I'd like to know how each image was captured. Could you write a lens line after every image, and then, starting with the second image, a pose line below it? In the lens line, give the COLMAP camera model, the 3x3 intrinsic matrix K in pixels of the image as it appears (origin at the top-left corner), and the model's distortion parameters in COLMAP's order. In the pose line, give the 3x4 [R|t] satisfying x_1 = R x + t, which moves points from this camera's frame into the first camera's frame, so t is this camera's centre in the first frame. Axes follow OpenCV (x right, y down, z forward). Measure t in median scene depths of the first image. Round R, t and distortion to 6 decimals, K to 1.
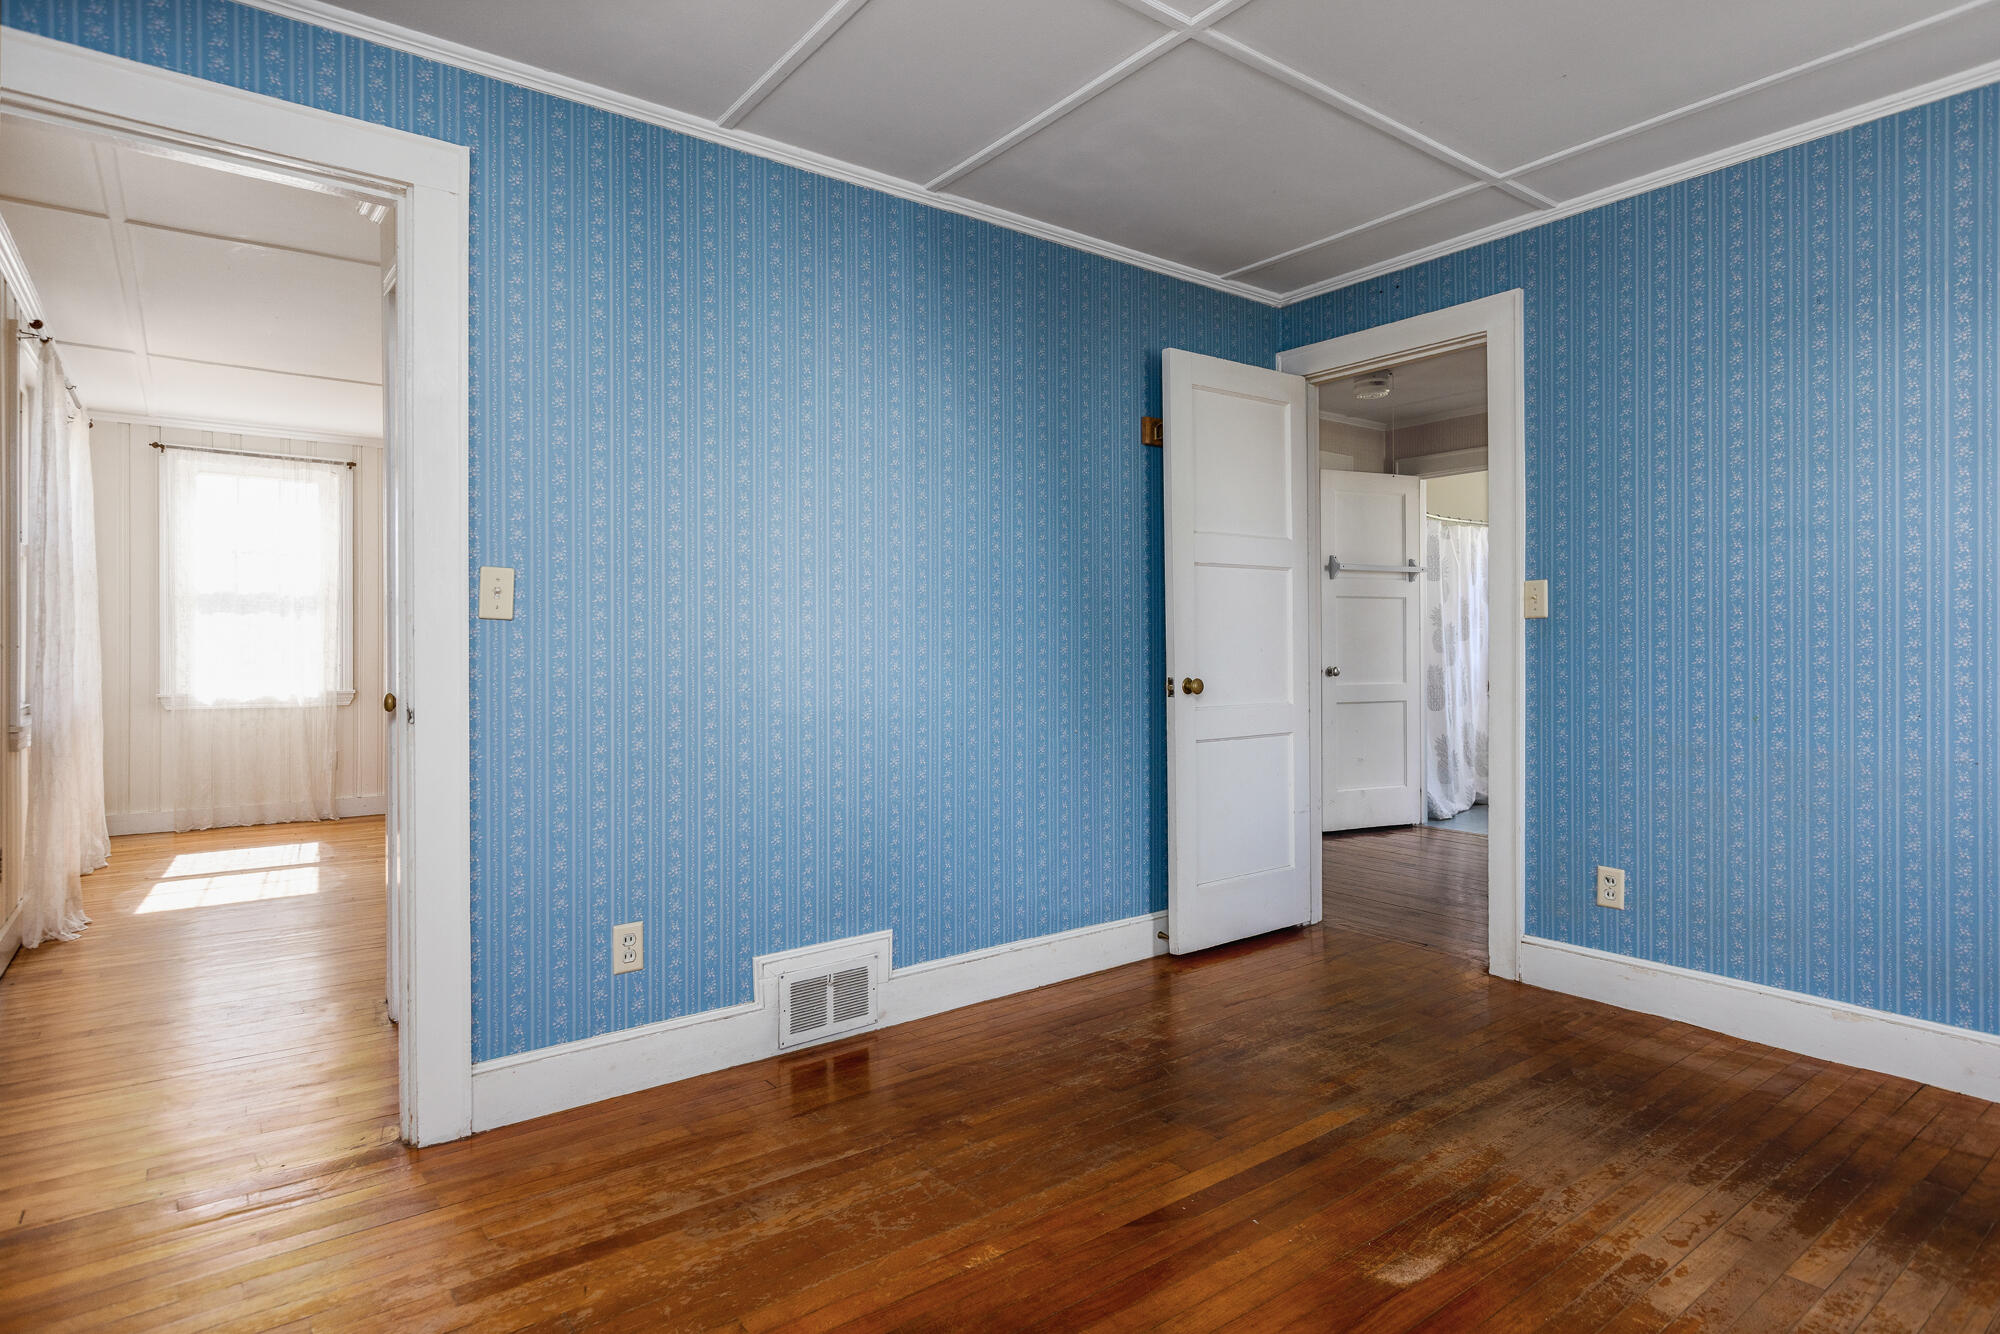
lens RADIAL K [[1067.3, 0, 993.4], [0, 1067.3, 647.3], [0, 0, 1]] dist [0.000003, -0.000178]
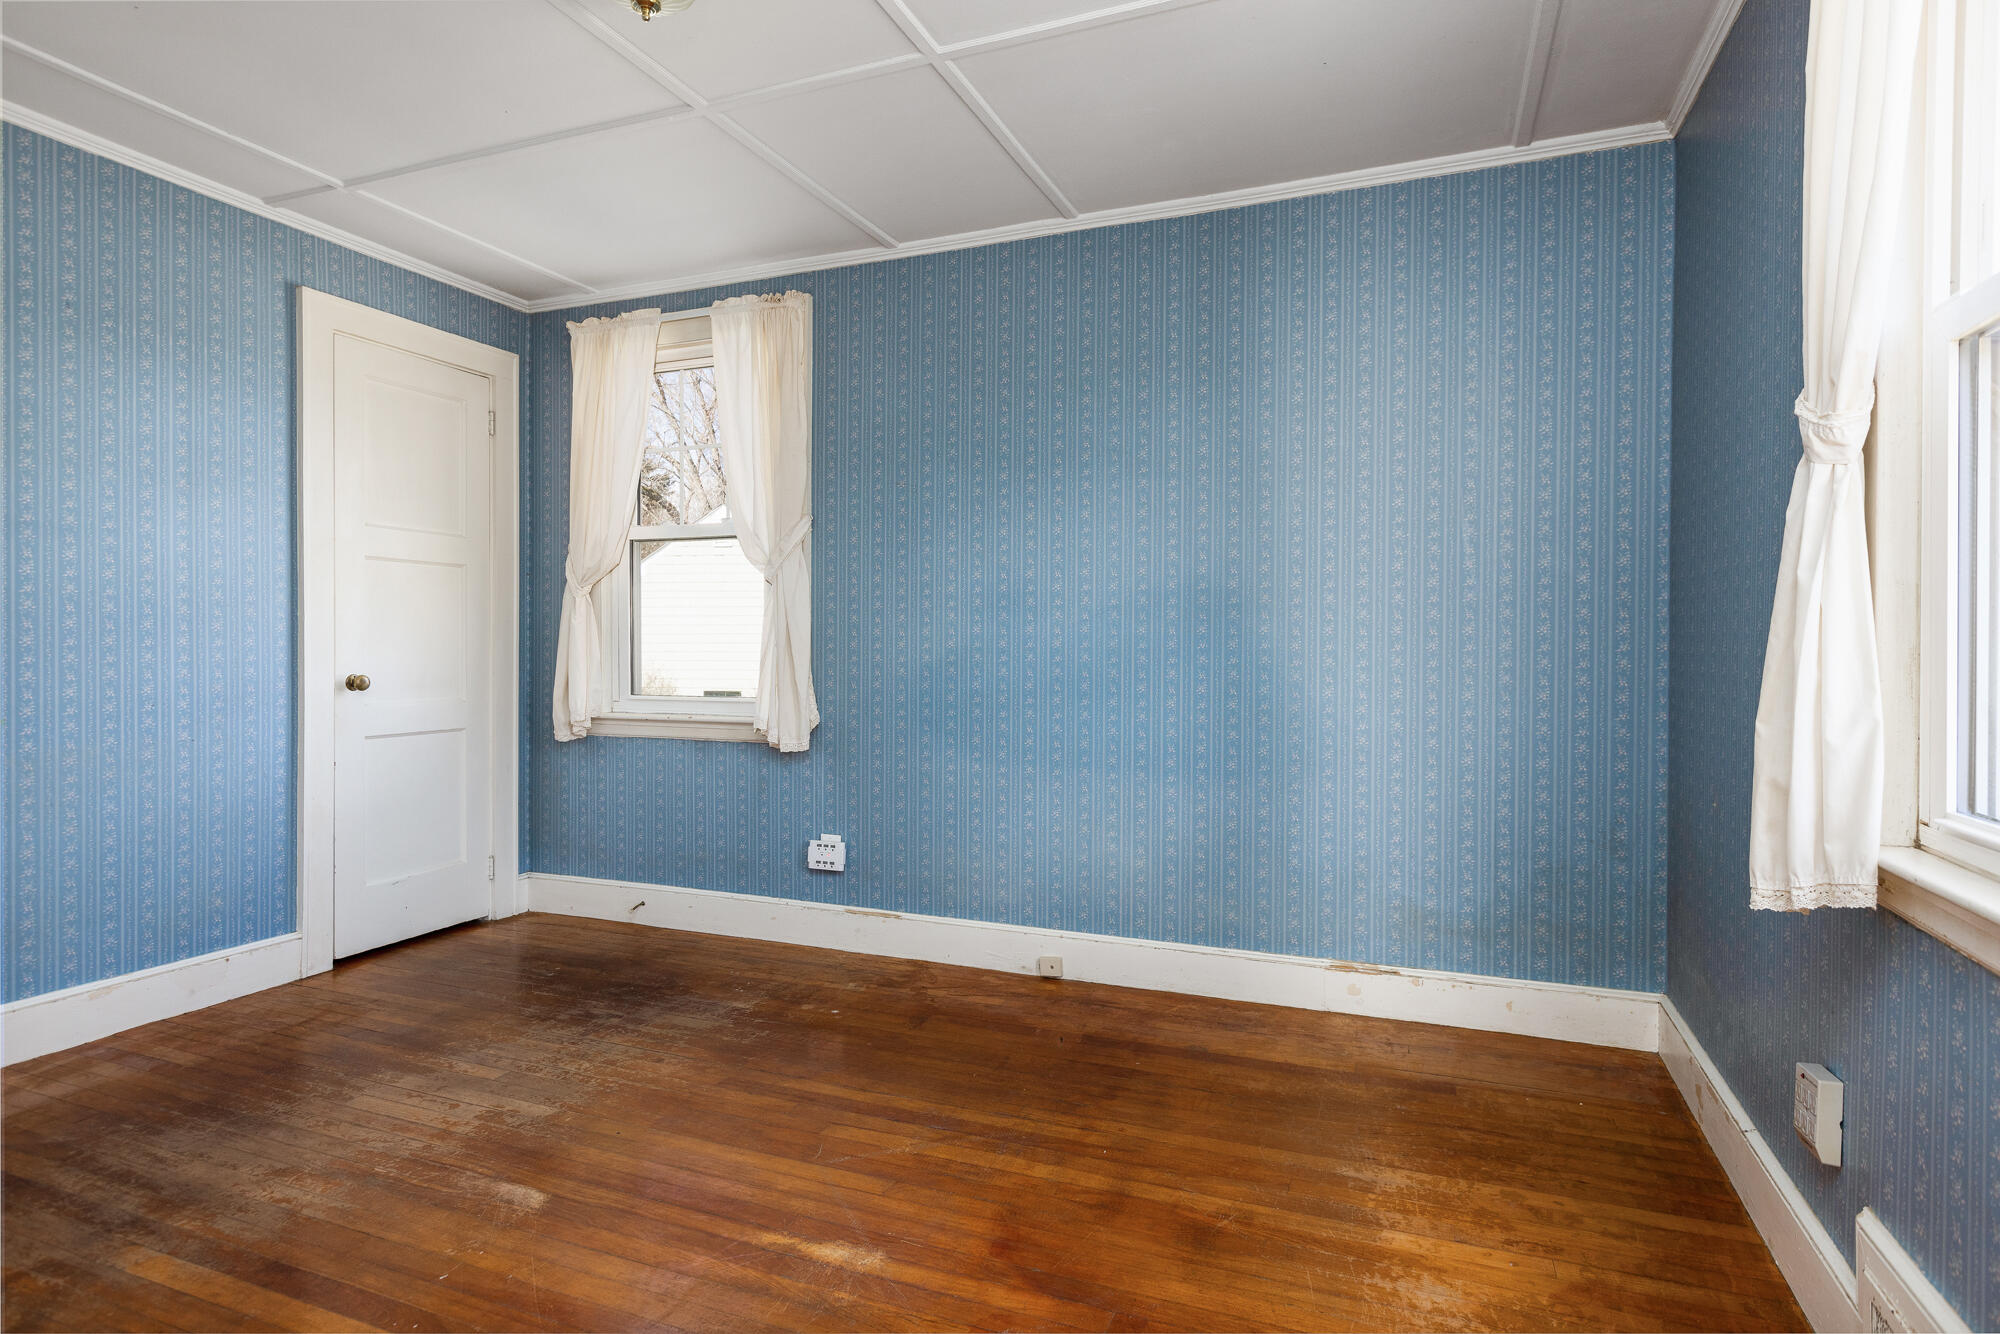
lens RADIAL K [[1067.3, 0, 992.9], [0, 1067.3, 665.8], [0, 0, 1]] dist [0.000003, -0.000178]
pose [[-0.517282, -0.013099, 0.855715, -0.612597], [-0.001087, 0.999892, 0.014649, 0.004090], [-0.855815, 0.006648, -0.517240, 0.853191]]
